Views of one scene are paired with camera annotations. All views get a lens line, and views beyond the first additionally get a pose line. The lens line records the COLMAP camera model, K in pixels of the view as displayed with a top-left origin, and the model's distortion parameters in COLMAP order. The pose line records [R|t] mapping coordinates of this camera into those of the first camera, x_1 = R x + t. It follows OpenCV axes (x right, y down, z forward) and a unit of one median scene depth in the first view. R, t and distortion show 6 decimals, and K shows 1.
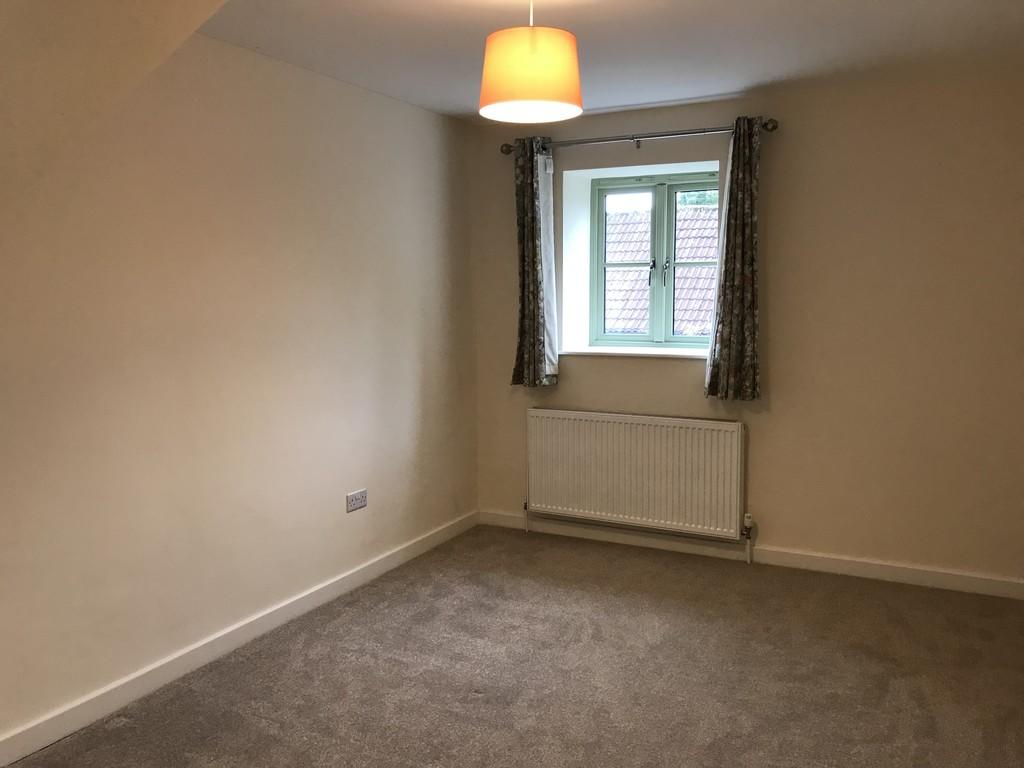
lens RADIAL K [[818.1, 0, 509.3], [0, 818.1, 383.4], [0, 0, 1]] dist [0.030904, -0.019538]
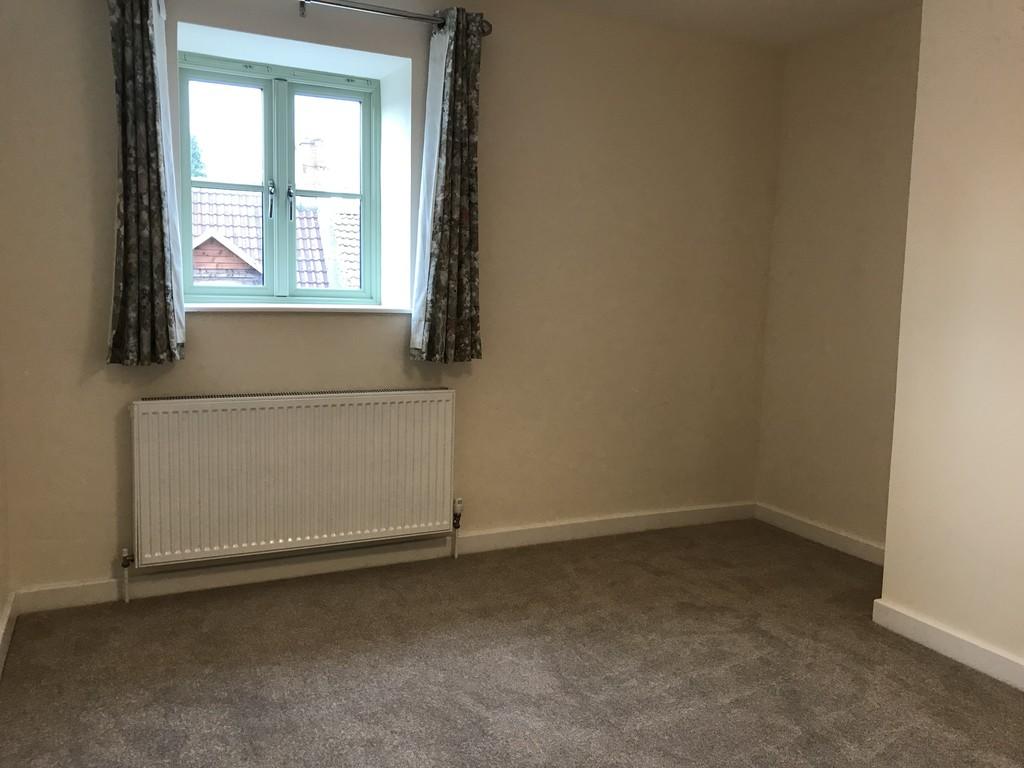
lens RADIAL K [[831.3, 0, 492.8], [0, 831.3, 380.3], [0, 0, 1]] dist [0.064962, -0.079733]
pose [[0.608344, -0.067369, 0.790809, -0.357869], [0.063399, 0.997332, 0.036191, 0.011267], [-0.791137, 0.028120, 0.610992, 0.466330]]
